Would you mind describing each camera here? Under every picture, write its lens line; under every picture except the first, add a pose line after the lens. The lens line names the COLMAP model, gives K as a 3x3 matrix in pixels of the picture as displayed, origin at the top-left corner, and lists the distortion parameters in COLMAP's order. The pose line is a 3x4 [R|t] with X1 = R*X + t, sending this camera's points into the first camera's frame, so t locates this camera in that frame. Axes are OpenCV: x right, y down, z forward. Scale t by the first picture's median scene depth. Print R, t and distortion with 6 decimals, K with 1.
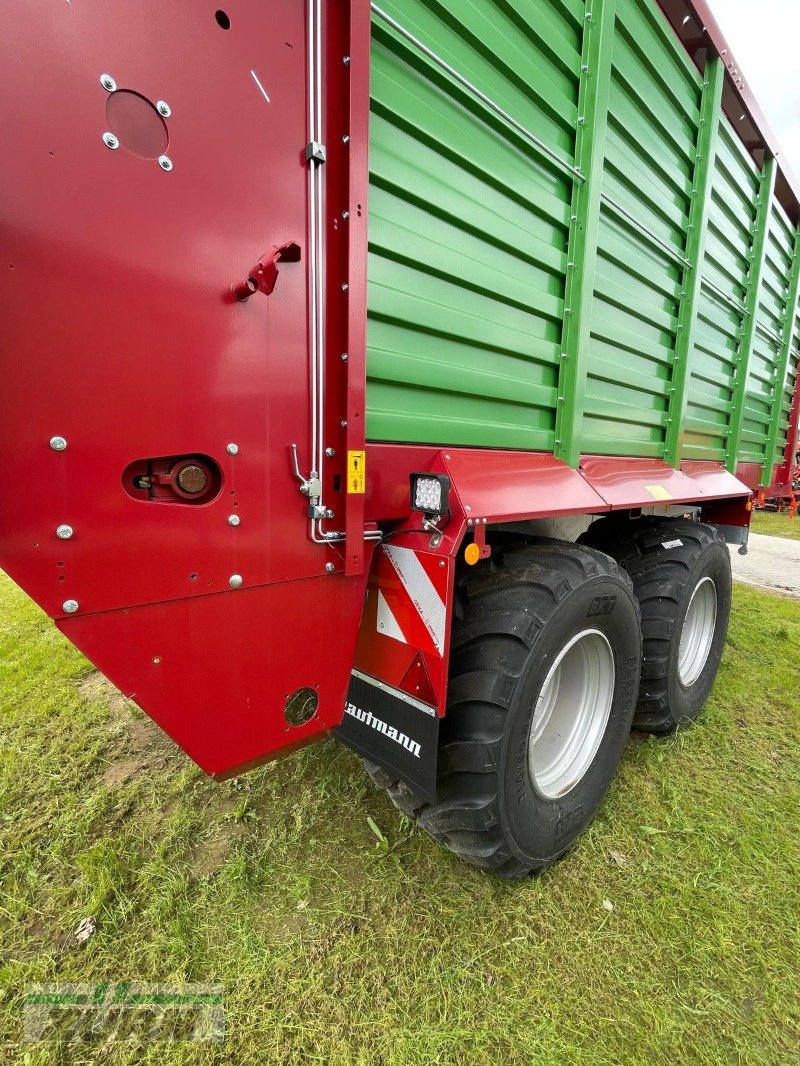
lens RADIAL K [[490.2, 0, 400.0], [0, 490.2, 533.0], [0, 0, 1]] dist [0.002638, -0.000210]
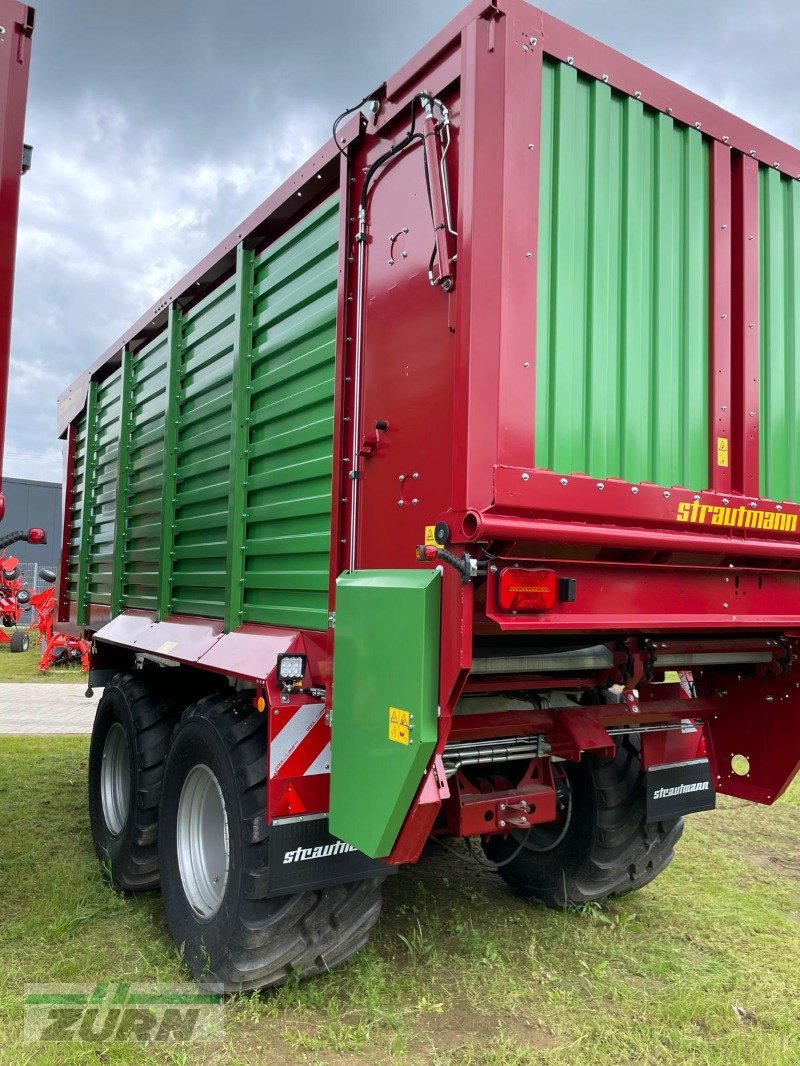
lens RADIAL K [[815.2, 0, 400.0], [0, 815.2, 533.0], [0, 0, 1]] dist [0.109641, -0.146823]
pose [[0.154055, 0.050396, 0.986776, -3.316953], [0.123766, 0.989848, -0.069875, -0.449203], [-0.980280, 0.132894, 0.146253, 1.477980]]
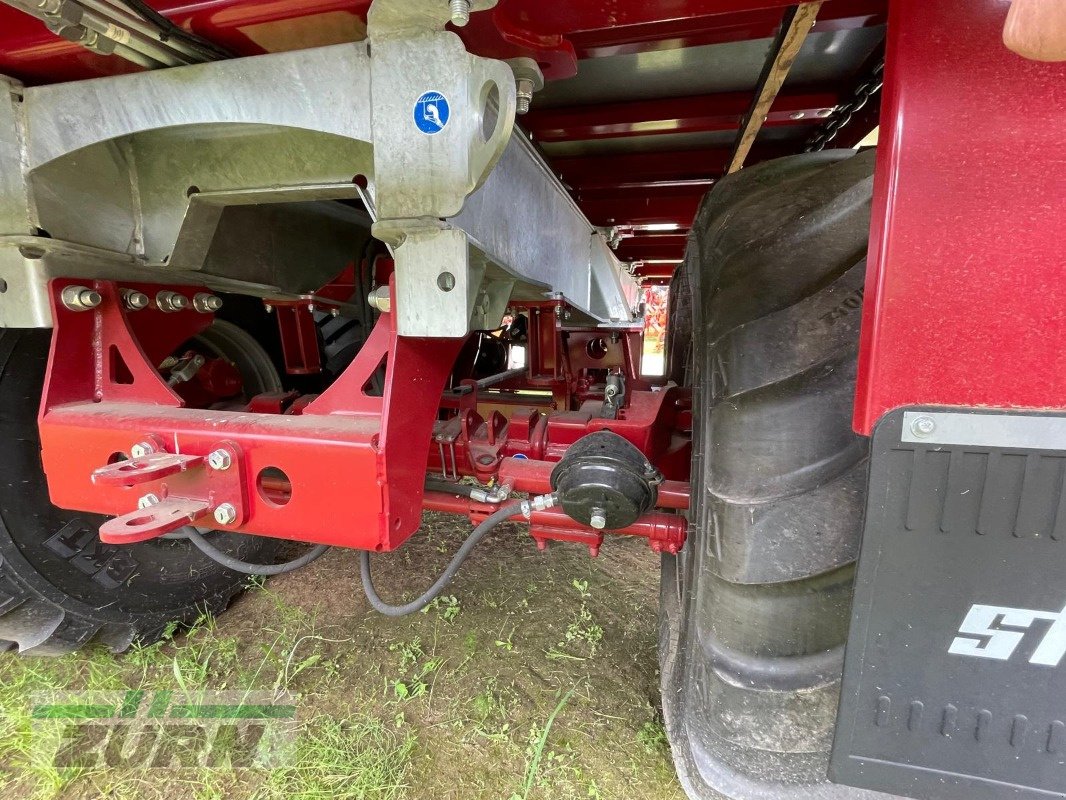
lens RADIAL K [[490.2, 0, 533.0], [0, 490.2, 400.0], [0, 0, 1]] dist [0.002638, -0.000210]
pose [[0.834025, -0.111870, 0.540267, -0.458948], [0.089697, 0.993693, 0.067291, 0.252654], [-0.544387, -0.007662, 0.838799, 1.061338]]
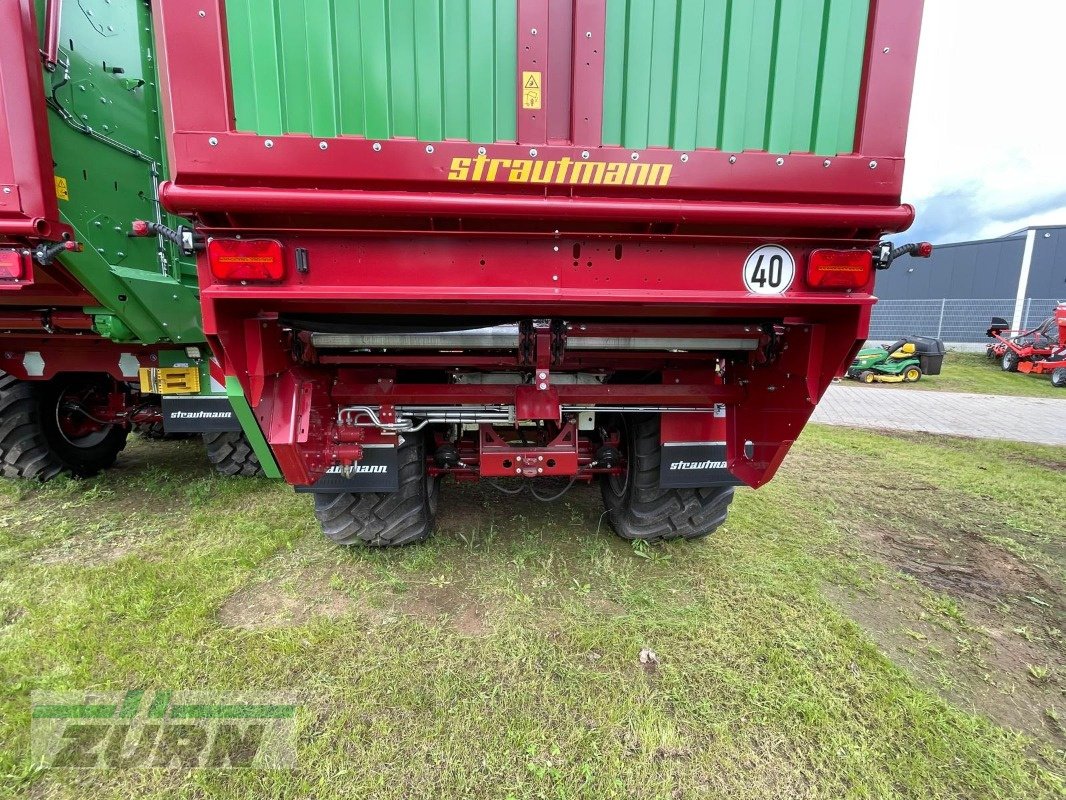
lens RADIAL K [[490.2, 0, 533.0], [0, 490.2, 400.0], [0, 0, 1]] dist [0.002638, -0.000210]
pose [[0.616989, -0.152252, 0.772103, -2.047317], [0.116579, 0.987965, 0.101660, -0.148667], [-0.778289, 0.027288, 0.627313, 0.313159]]
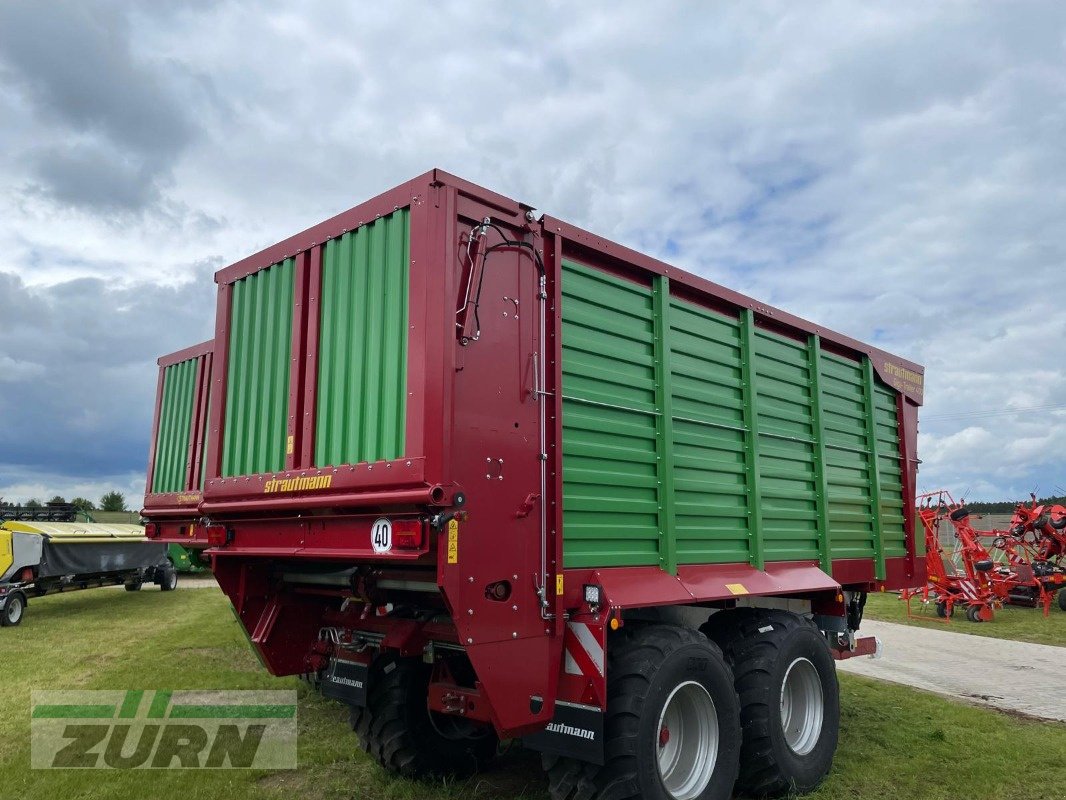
lens RADIAL K [[815.2, 0, 533.0], [0, 815.2, 400.0], [0, 0, 1]] dist [0.109641, -0.146823]
pose [[0.997791, -0.010133, 0.065653, -0.375012], [0.029495, 0.953115, -0.301167, 0.160361], [-0.059524, 0.302438, 0.951309, -2.316923]]
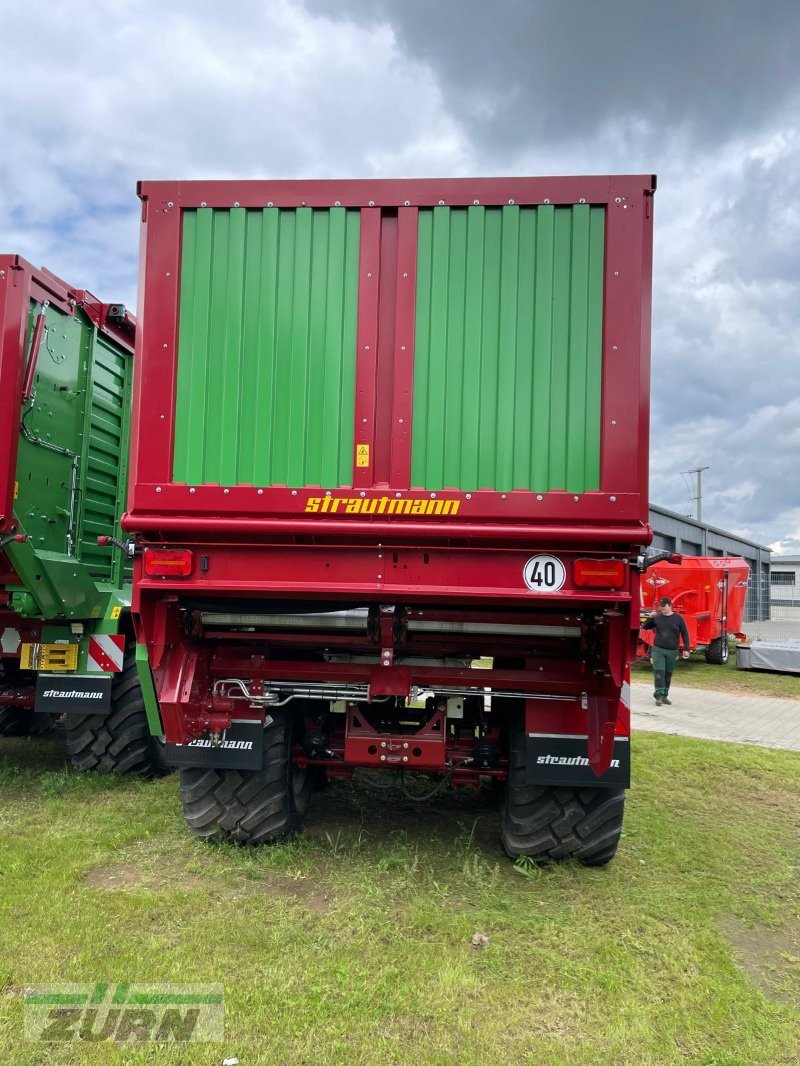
lens RADIAL K [[815.2, 0, 400.0], [0, 815.2, 533.0], [0, 0, 1]] dist [0.109641, -0.146823]
pose [[0.730466, 0.040768, 0.681731, -2.827813], [0.084829, 0.985070, -0.149801, -0.048454], [-0.677660, 0.167255, 0.716102, -0.961524]]
